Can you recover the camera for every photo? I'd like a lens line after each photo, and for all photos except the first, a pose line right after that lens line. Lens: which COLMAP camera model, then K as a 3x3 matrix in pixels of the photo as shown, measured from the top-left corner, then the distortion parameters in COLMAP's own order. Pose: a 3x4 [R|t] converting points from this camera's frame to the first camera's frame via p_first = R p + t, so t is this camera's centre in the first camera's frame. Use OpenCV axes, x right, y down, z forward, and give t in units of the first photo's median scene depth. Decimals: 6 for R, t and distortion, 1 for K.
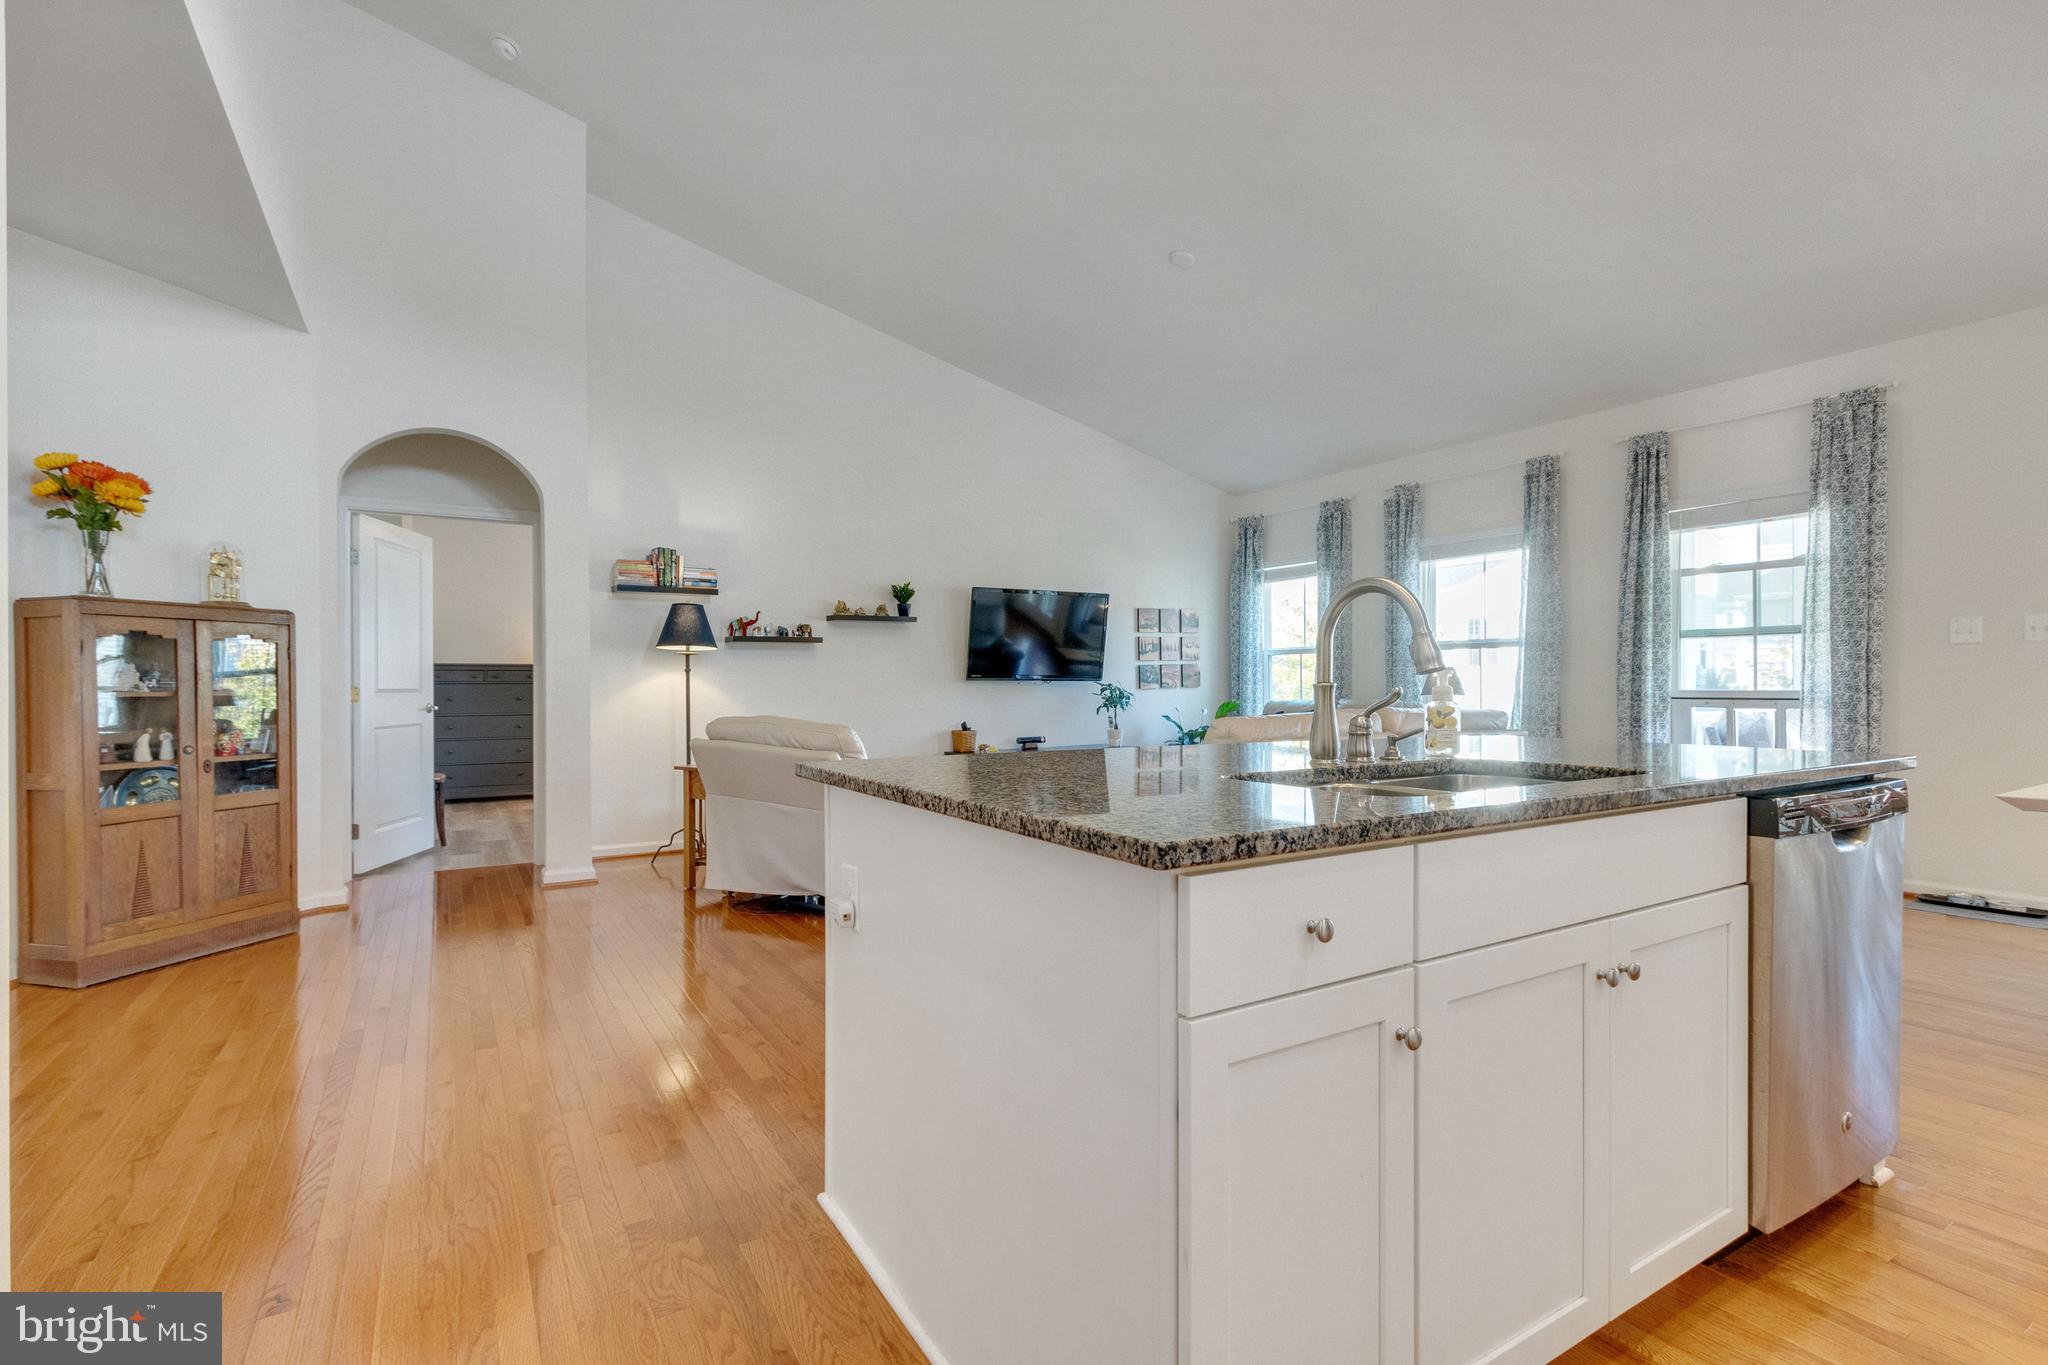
lens RADIAL K [[941.2, 0, 987.3], [0, 941.2, 687.4], [0, 0, 1]] dist [-0.001342, 0.000030]
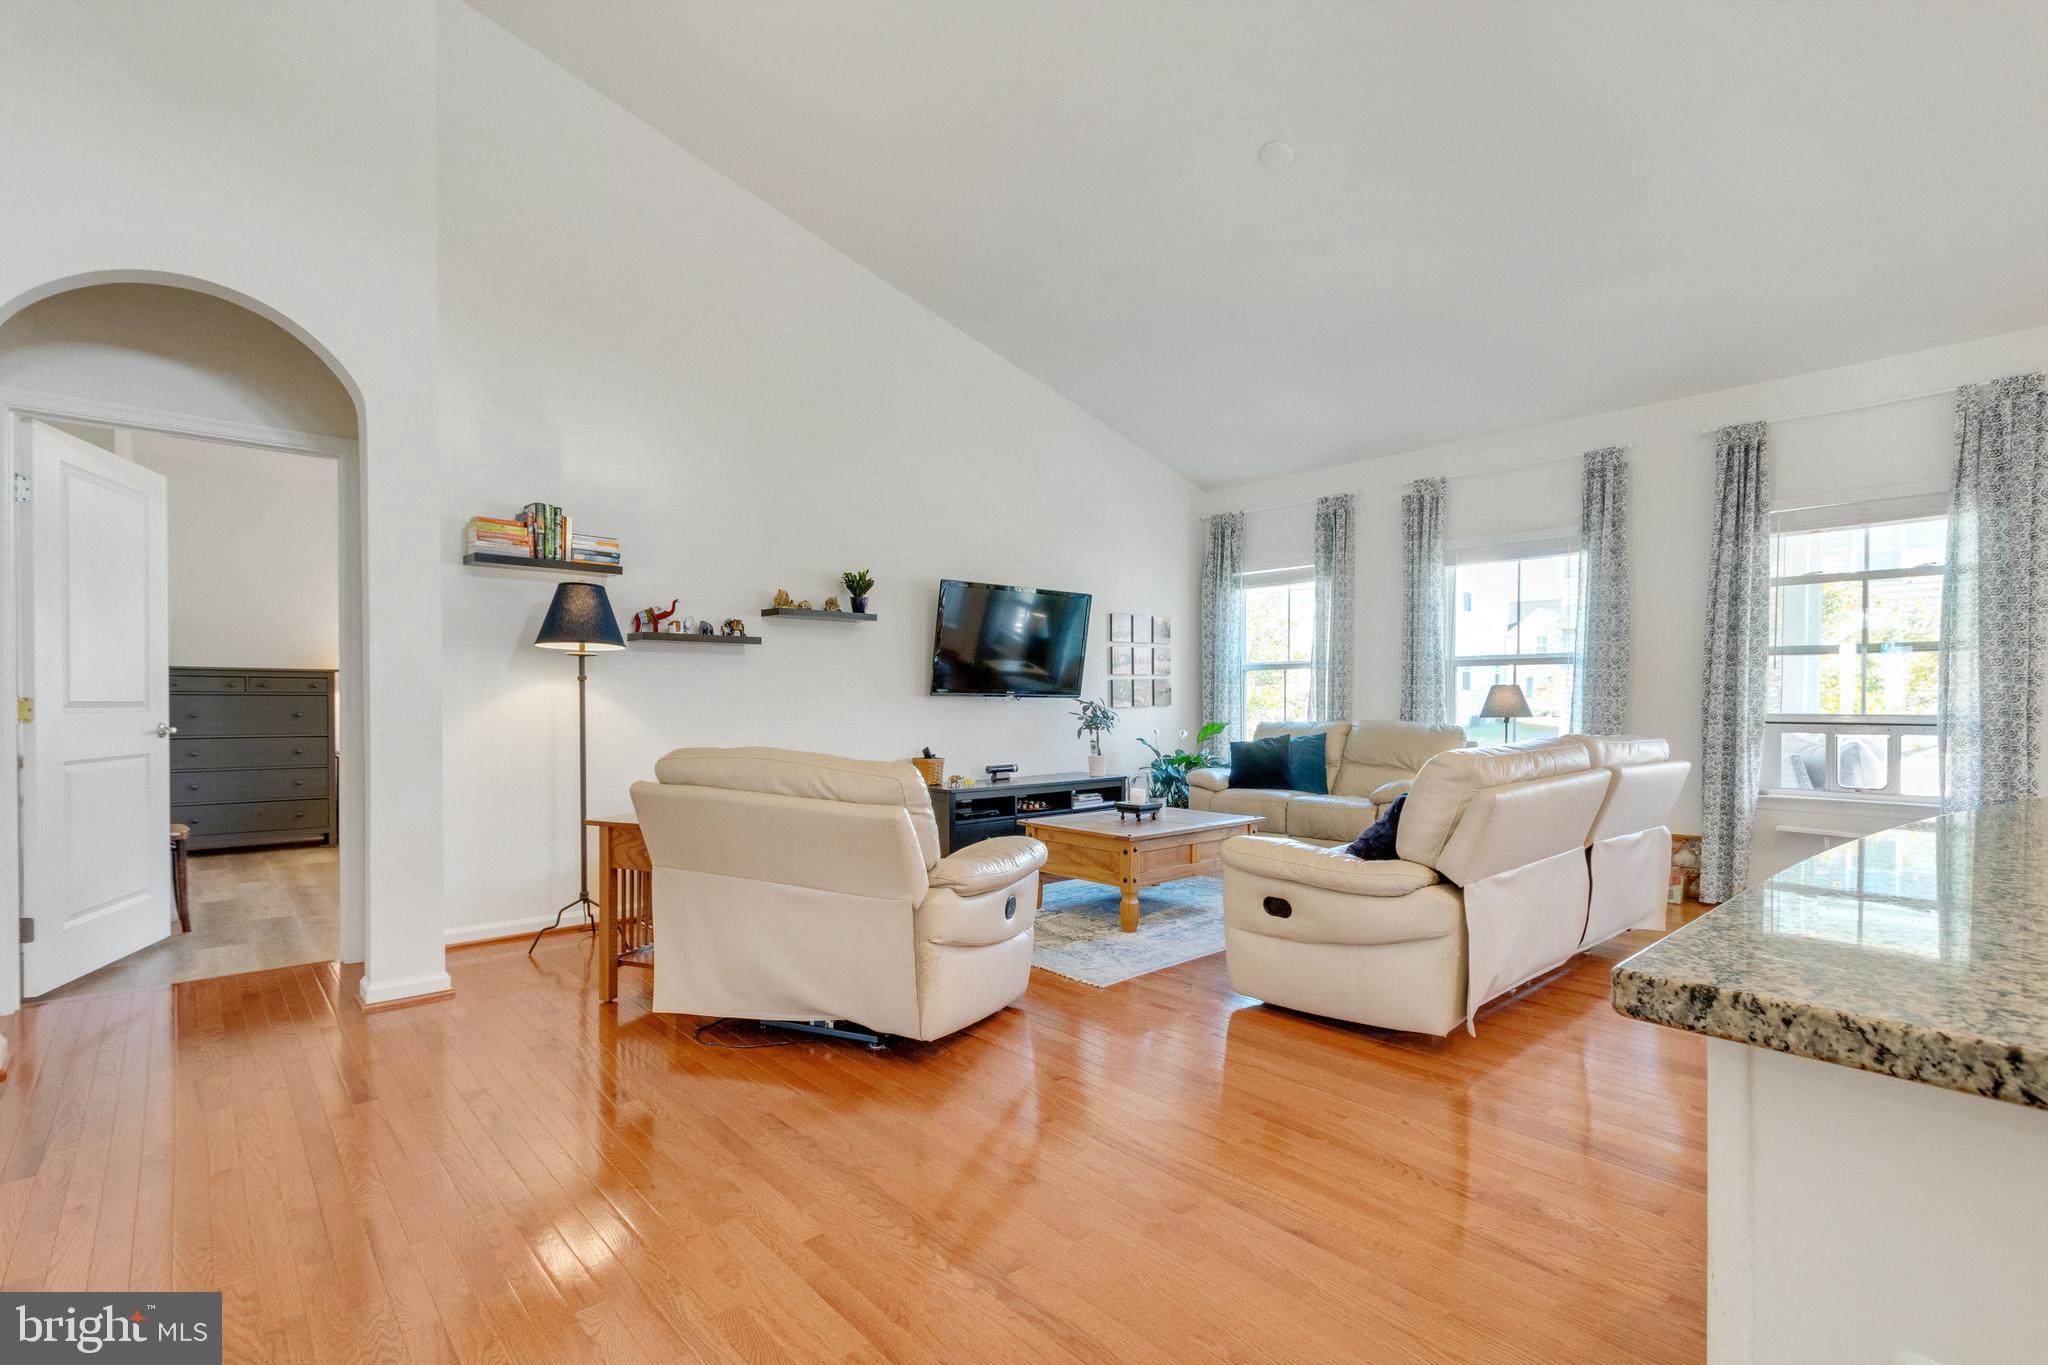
lens RADIAL K [[941.2, 0, 996.2], [0, 941.2, 714.3], [0, 0, 1]] dist [-0.001342, 0.000030]
pose [[0.981785, 0.004983, 0.189930, -0.143723], [-0.007026, 0.999924, 0.010083, -0.000127], [-0.189866, -0.011234, 0.981746, 0.240643]]
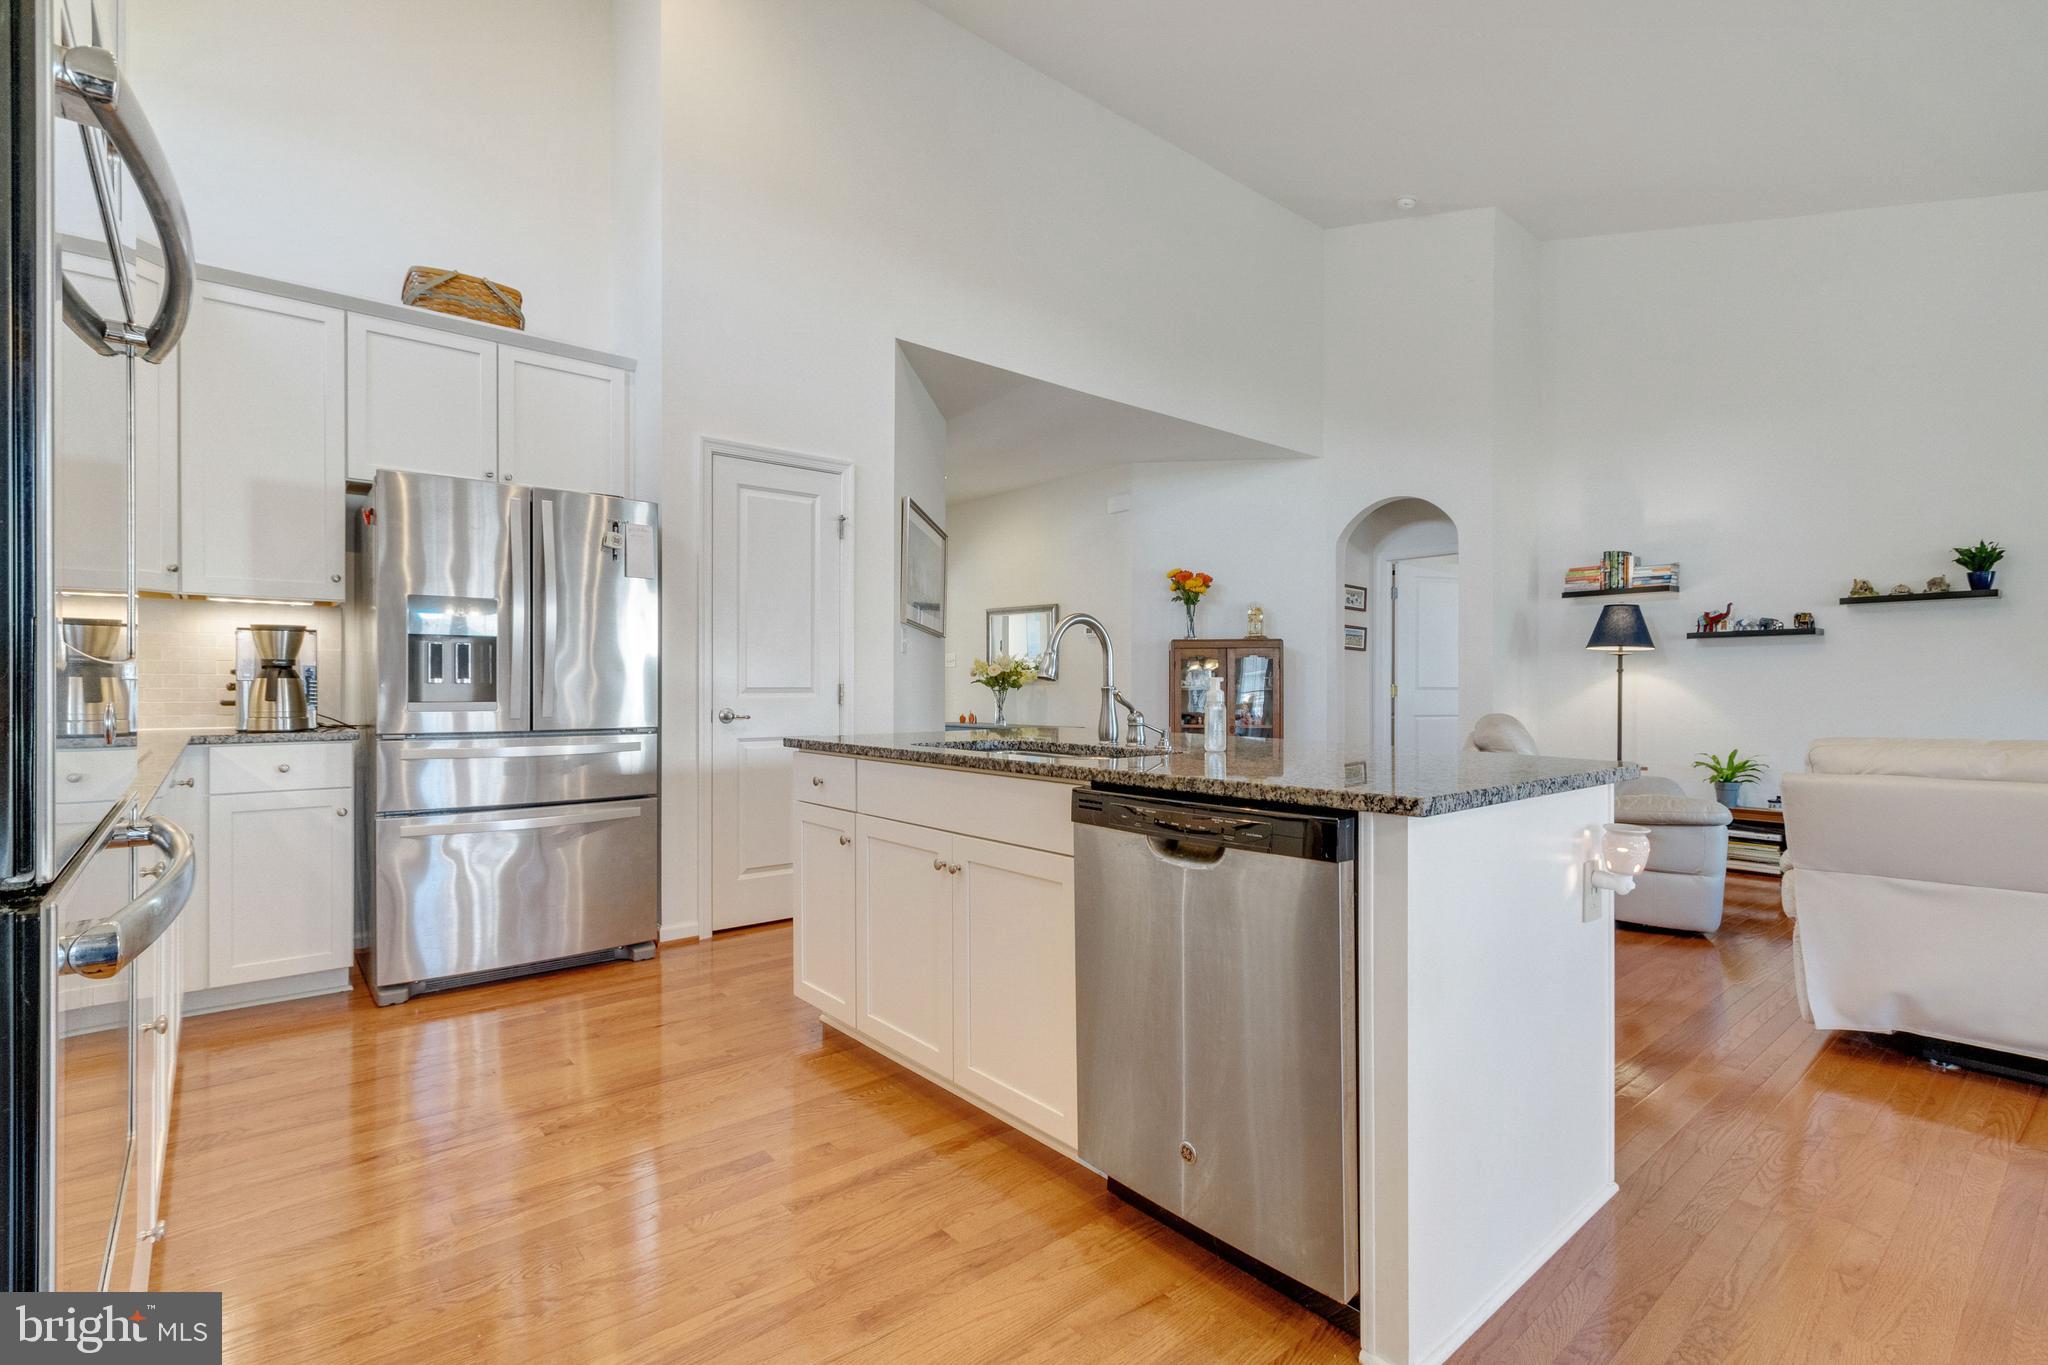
lens RADIAL K [[941.2, 0, 1029.6], [0, 941.2, 679.1], [0, 0, 1]] dist [-0.001342, 0.000030]
pose [[0.184699, 0.001733, -0.982794, 0.545387], [-0.000692, 0.999998, 0.001633, -0.010125], [0.982795, 0.000379, 0.184700, 0.188141]]
